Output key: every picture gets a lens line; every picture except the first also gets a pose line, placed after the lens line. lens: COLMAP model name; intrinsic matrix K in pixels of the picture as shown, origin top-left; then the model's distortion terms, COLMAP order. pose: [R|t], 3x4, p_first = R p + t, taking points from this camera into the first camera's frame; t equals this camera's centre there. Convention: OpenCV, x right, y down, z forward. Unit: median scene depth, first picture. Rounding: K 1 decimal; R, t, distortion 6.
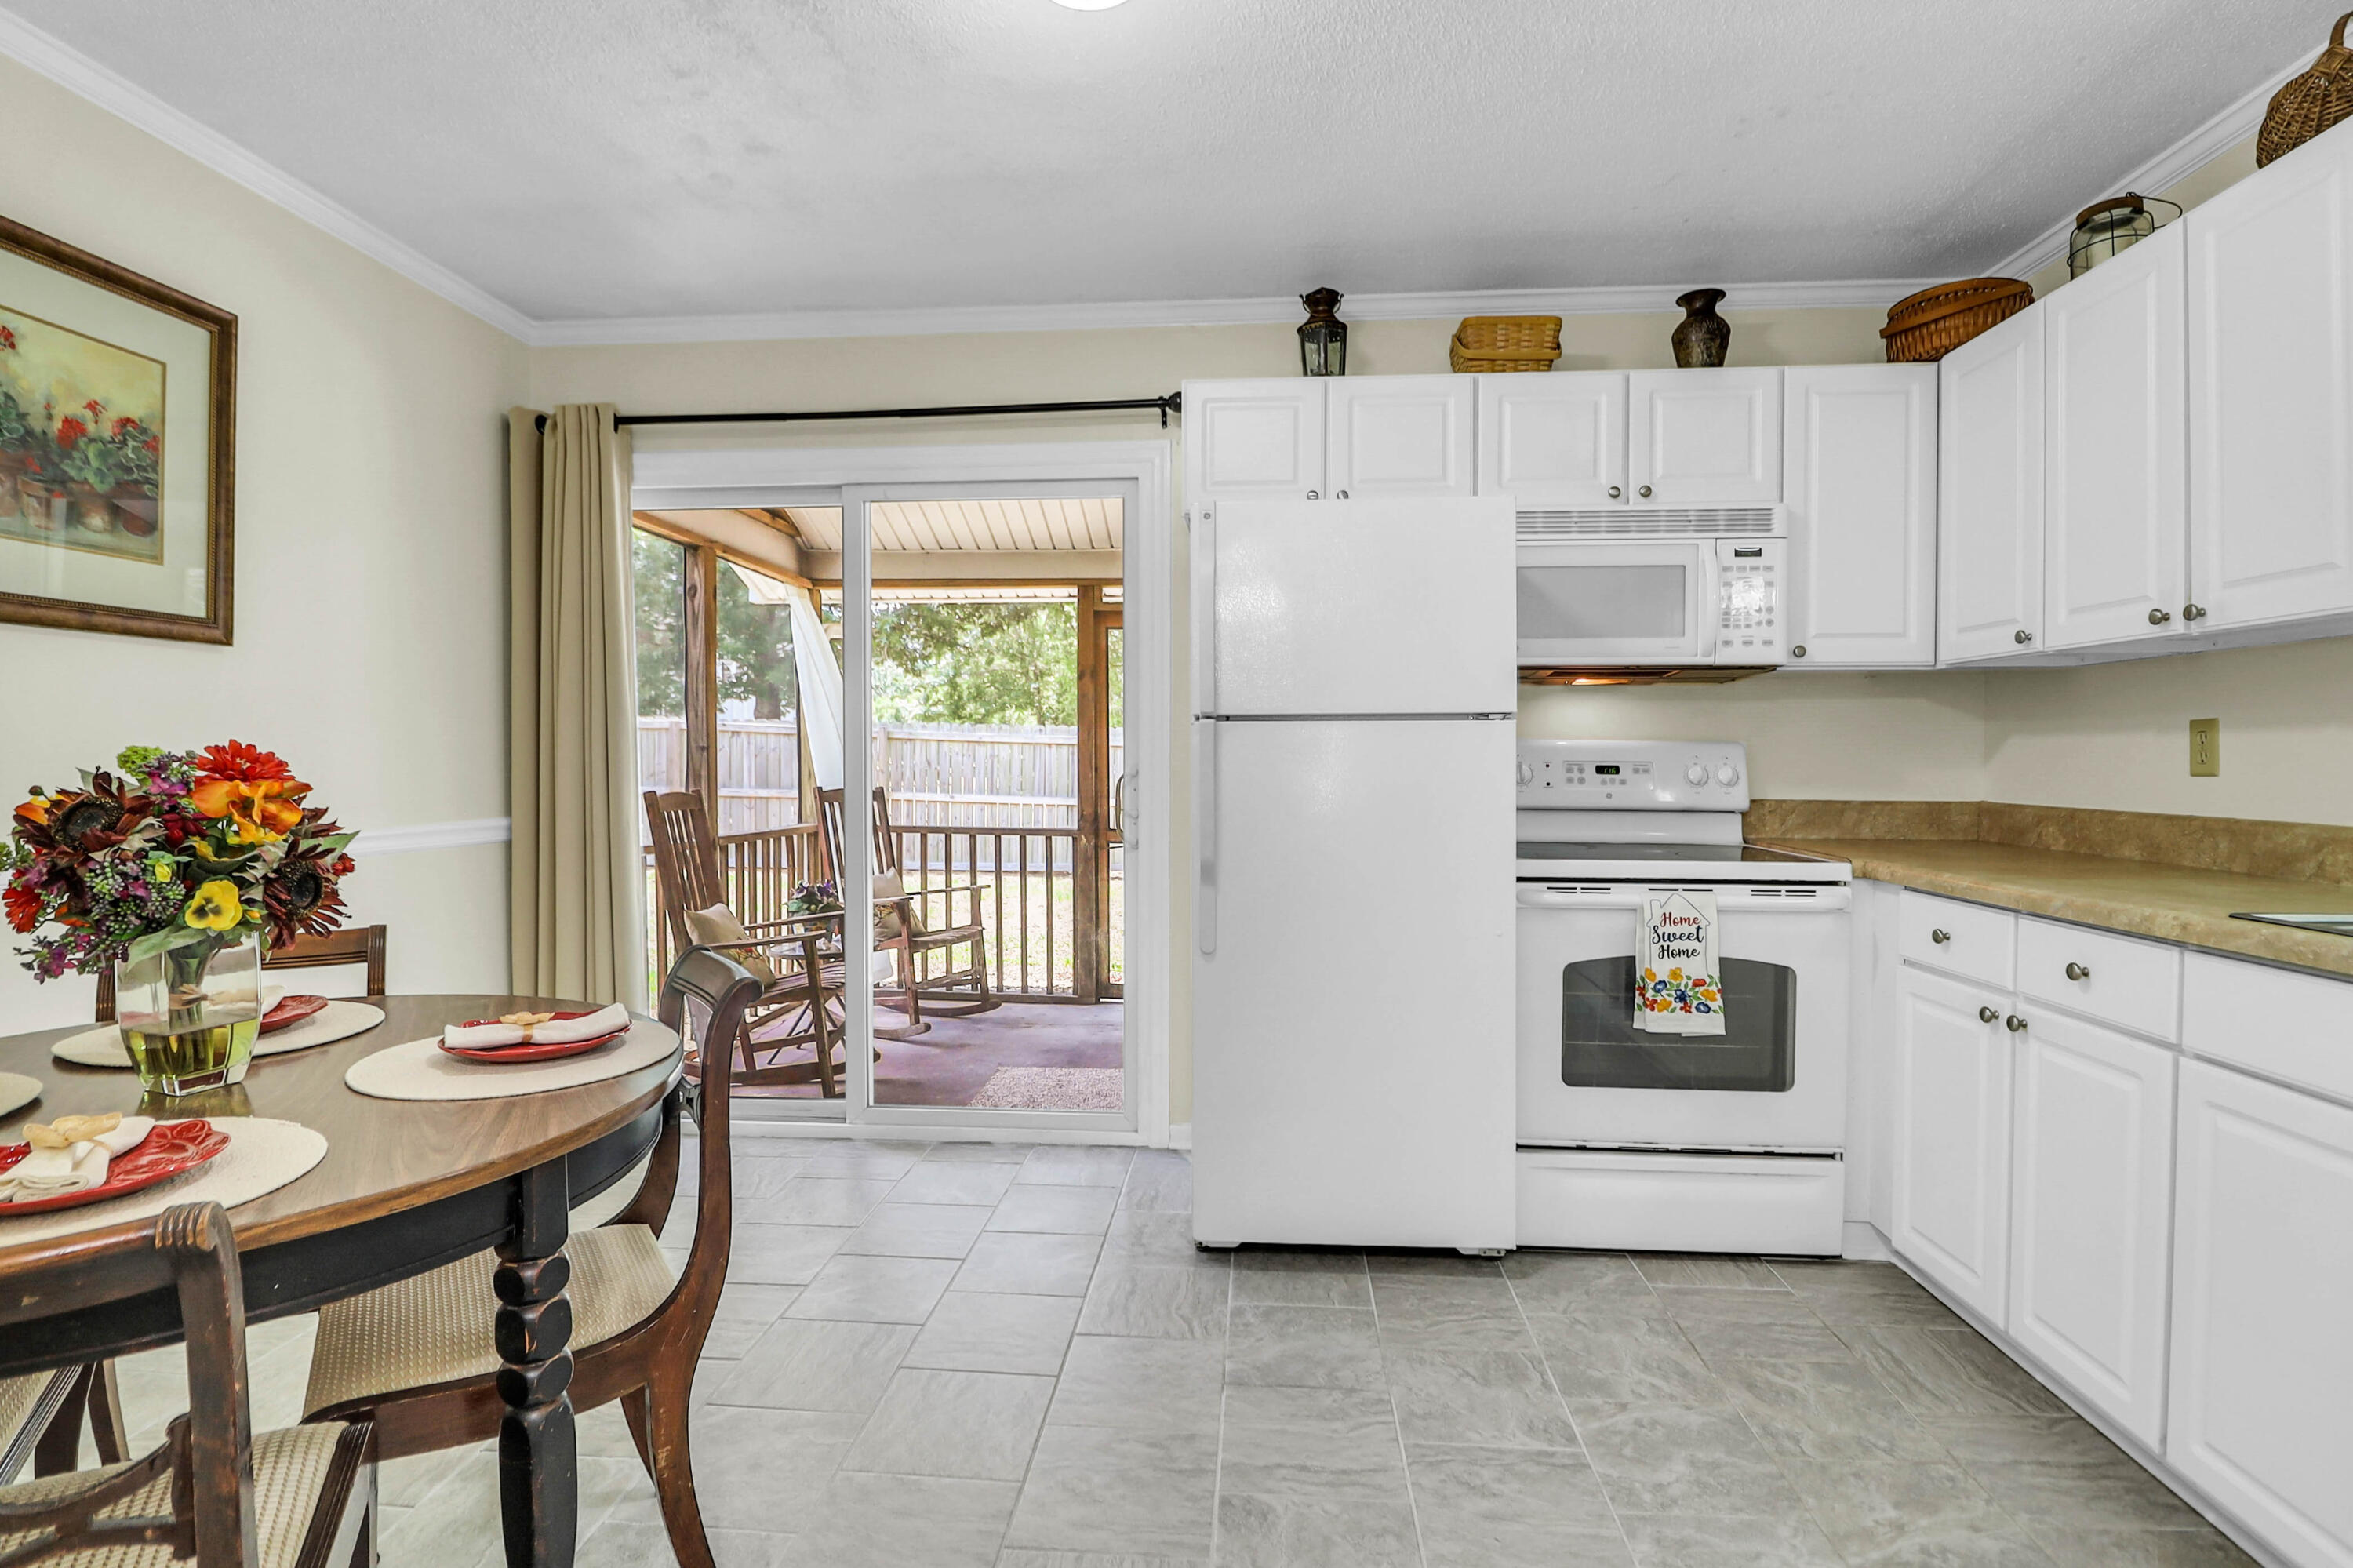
lens RADIAL K [[1136.1, 0, 1168.9], [0, 1136.1, 778.1], [0, 0, 1]] dist [-0.028130, 0.000303]
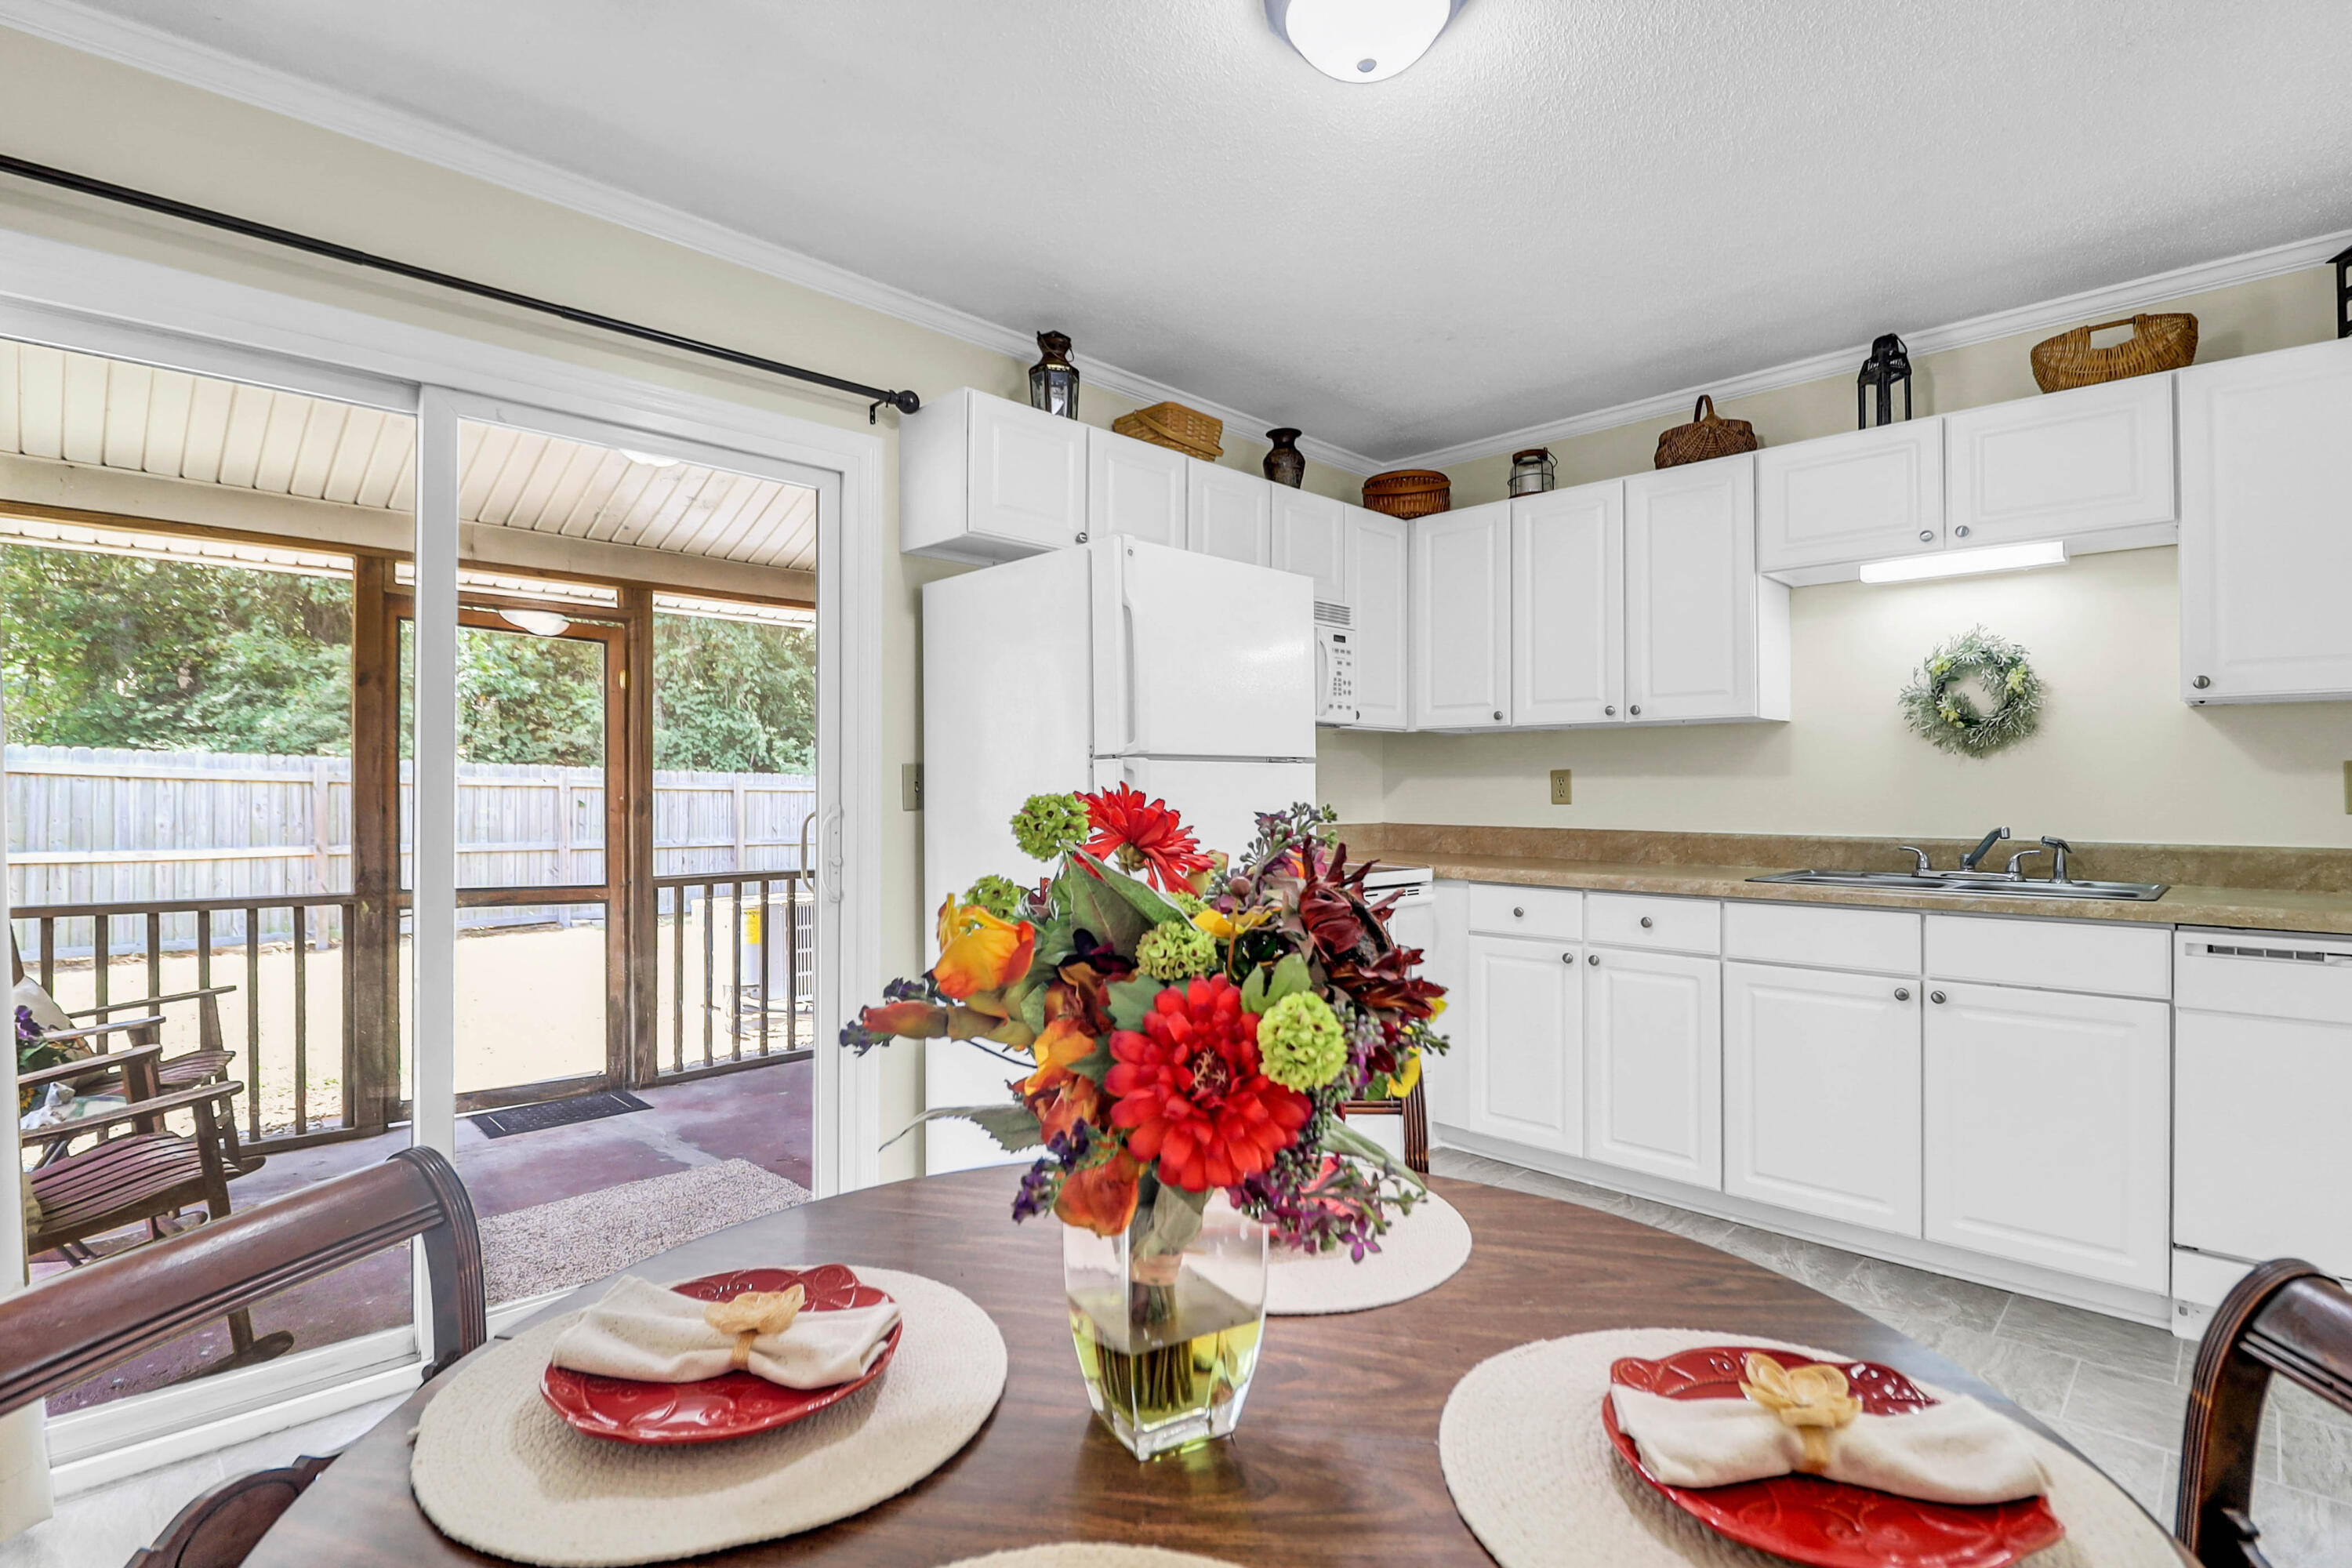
lens RADIAL K [[1125.0, 0, 1167.2], [0, 1125.0, 781.3], [0, 0, 1]] dist [-0.002076, -0.012255]
pose [[0.633664, 0.004769, 0.773594, -0.691409], [0.014520, 0.999732, -0.018057, -0.013030], [-0.773472, 0.022675, 0.633425, 0.351399]]
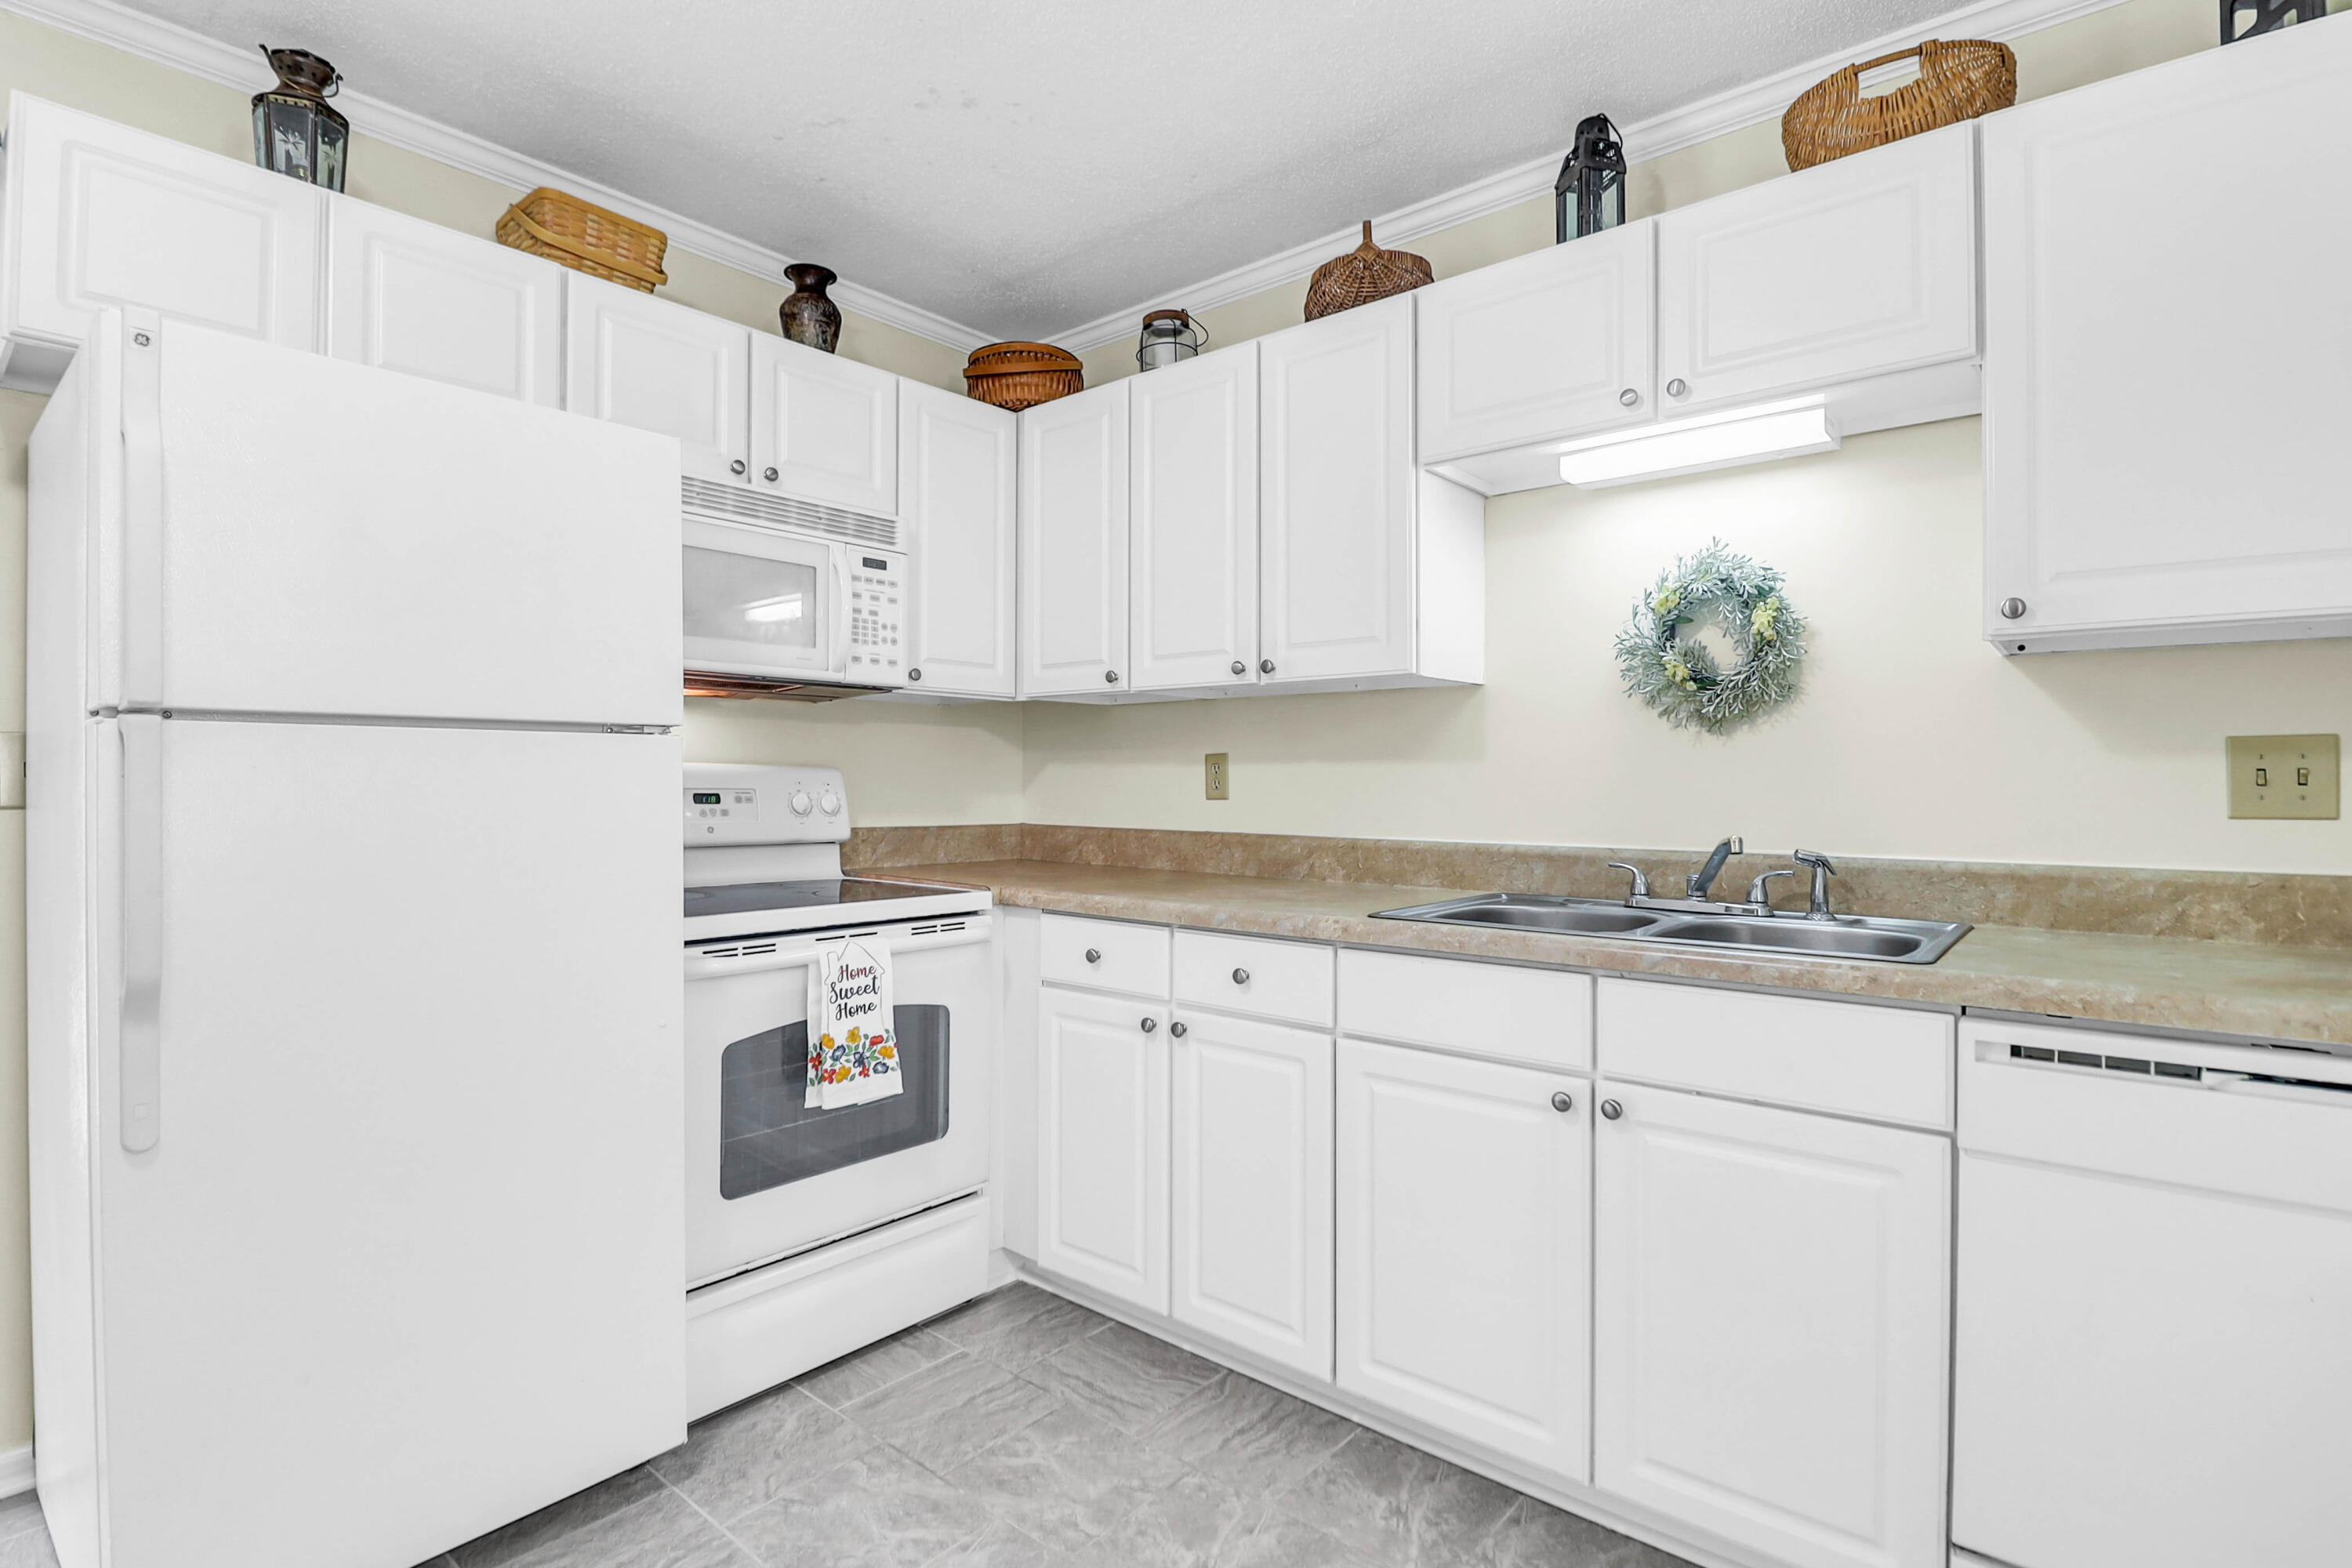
lens RADIAL K [[1126.7, 0, 1173.3], [0, 1126.7, 781.3], [0, 0, 1]] dist [0.000456, -0.014528]
pose [[0.572341, 0.001729, 0.820014, -0.116080], [0.012110, 0.999871, -0.010561, -0.008630], [-0.819926, 0.015974, 0.572246, 0.291639]]
